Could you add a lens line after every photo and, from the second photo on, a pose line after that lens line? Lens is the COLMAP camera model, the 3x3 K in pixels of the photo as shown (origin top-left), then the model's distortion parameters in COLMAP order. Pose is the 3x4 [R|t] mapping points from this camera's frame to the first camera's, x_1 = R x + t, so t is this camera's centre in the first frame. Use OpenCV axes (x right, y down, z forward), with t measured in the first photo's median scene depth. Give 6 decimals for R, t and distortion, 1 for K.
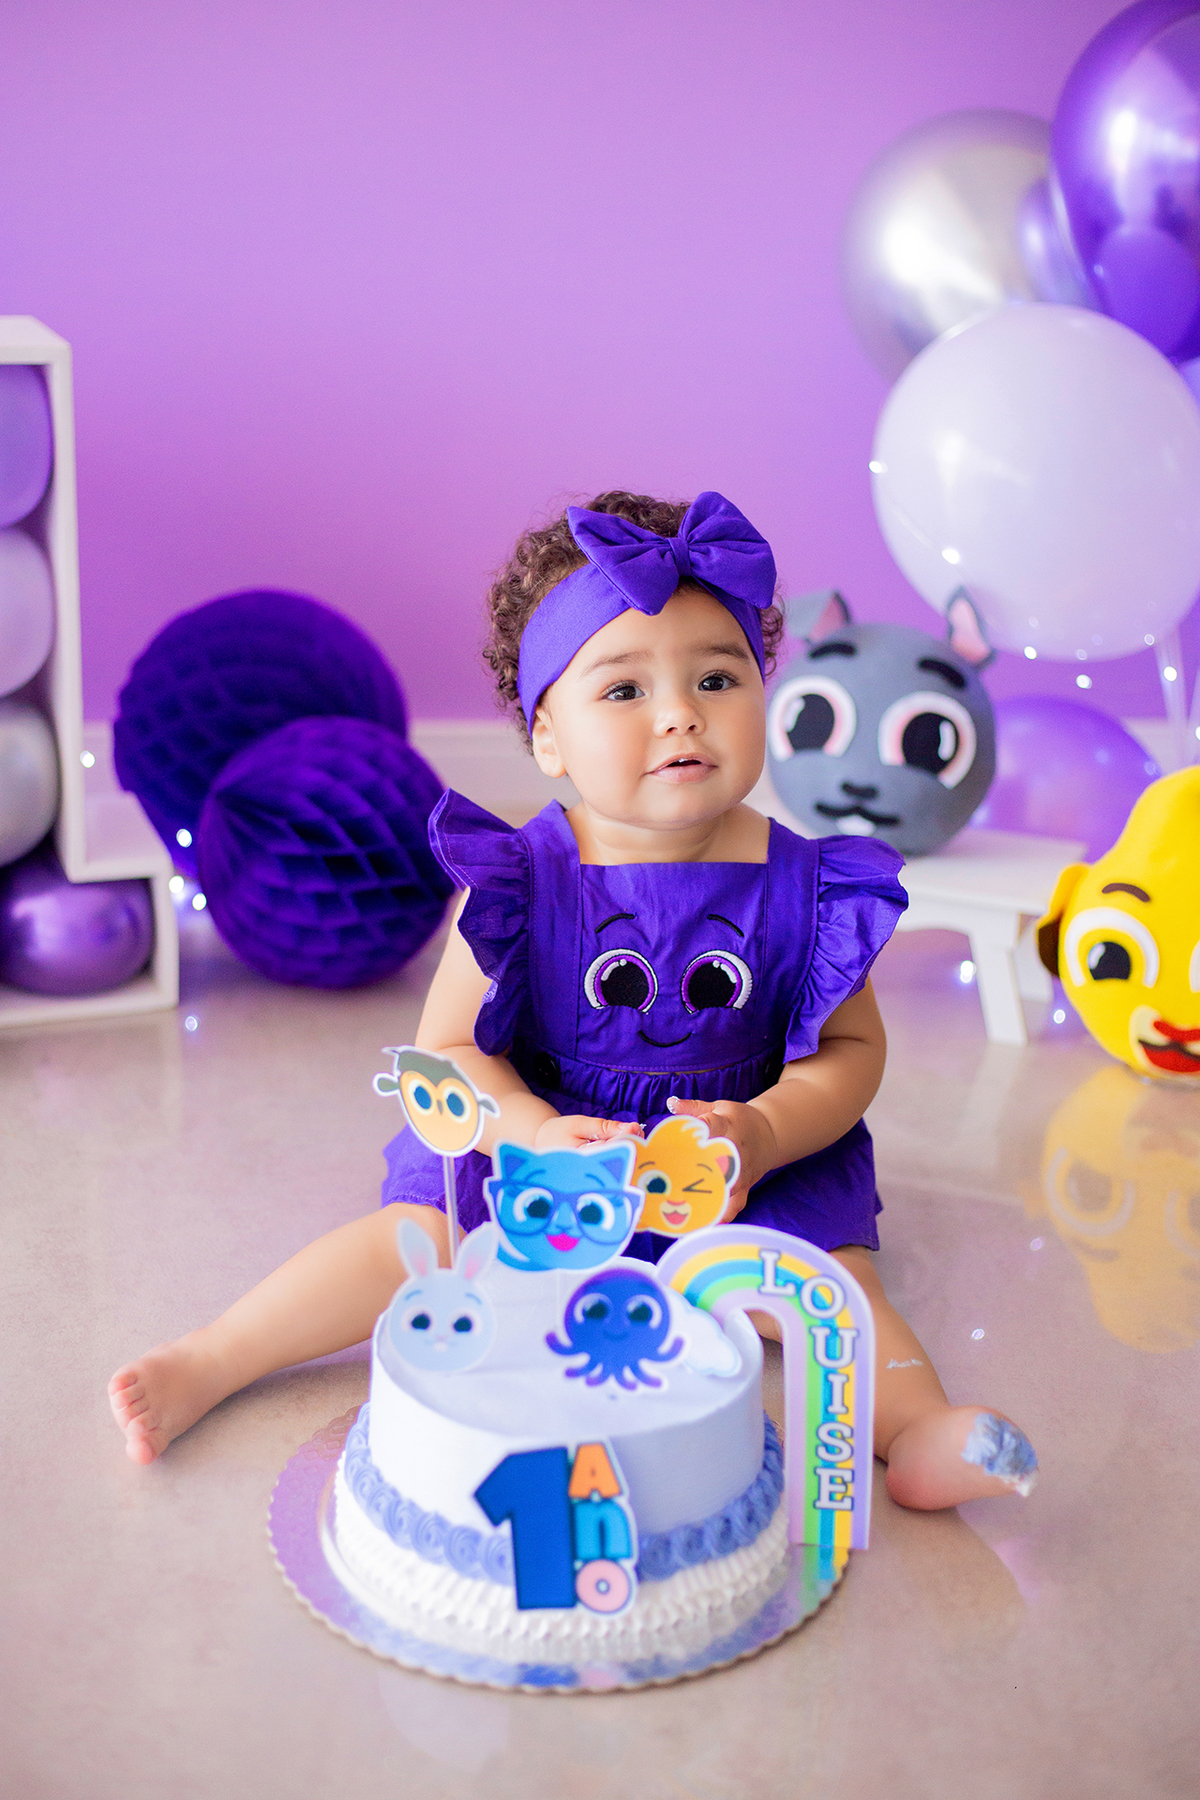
lens RADIAL K [[2683.8, 0, 597.4], [0, 2683.8, 904.3], [0, 0, 1]] dist [-0.100322, -0.016859]
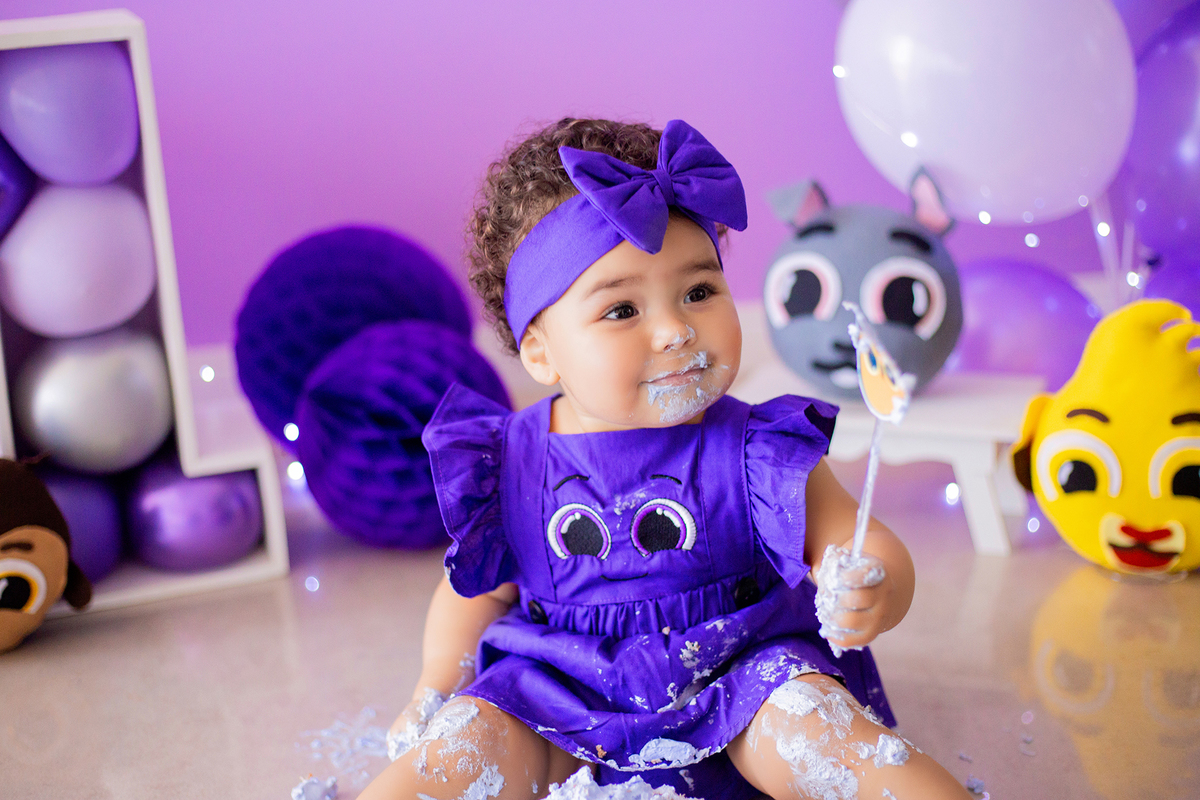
lens RADIAL K [[1789.2, 0, 594.4], [0, 1789.2, 397.0], [0, 0, 1]] dist [-0.100322, -0.016859]
pose [[0.995890, -0.078403, -0.045339, 0.021109], [0.076936, 0.996481, -0.033256, -0.003420], [0.047787, 0.029631, 0.998418, 0.218485]]
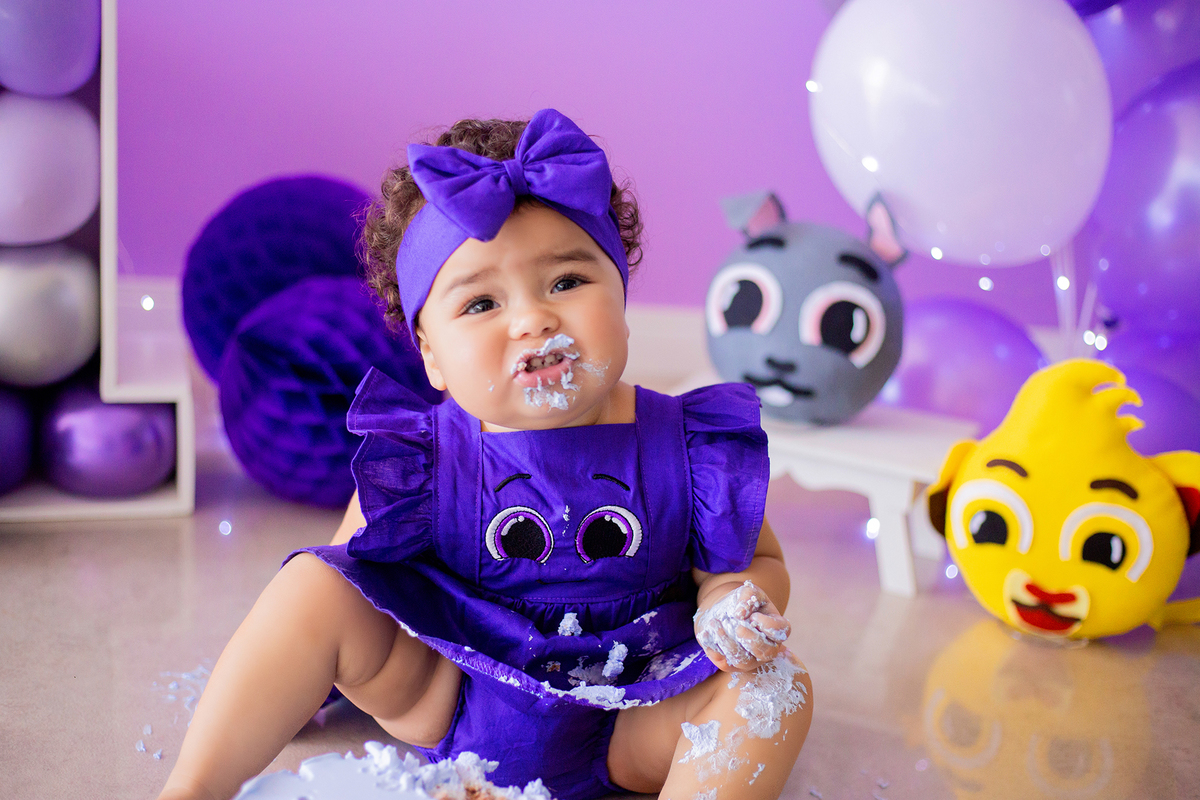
lens RADIAL K [[1789.2, 0, 594.4], [0, 1789.2, 397.0], [0, 0, 1]] dist [-0.100322, -0.016859]
pose [[0.996236, 0.060898, -0.061690, 0.066106], [-0.062680, 0.997658, -0.027377, -0.002760], [0.059879, 0.031141, 0.997720, 0.231023]]
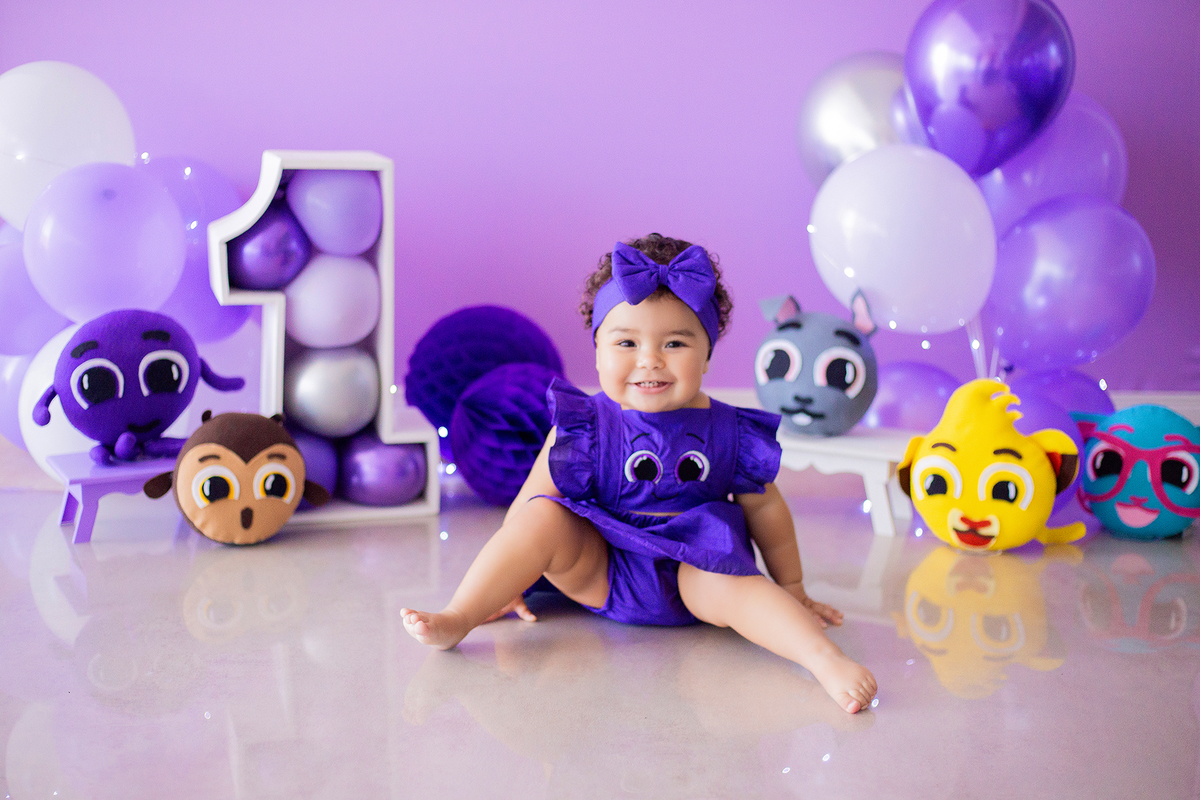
lens RADIAL K [[1789.2, 0, 594.4], [0, 1789.2, 397.0], [0, 0, 1]] dist [-0.100322, -0.016859]
pose [[0.998260, 0.005439, -0.058709, 0.025139], [-0.013379, 0.990658, -0.135713, 0.127842], [0.057422, 0.136263, 0.989007, -0.244118]]
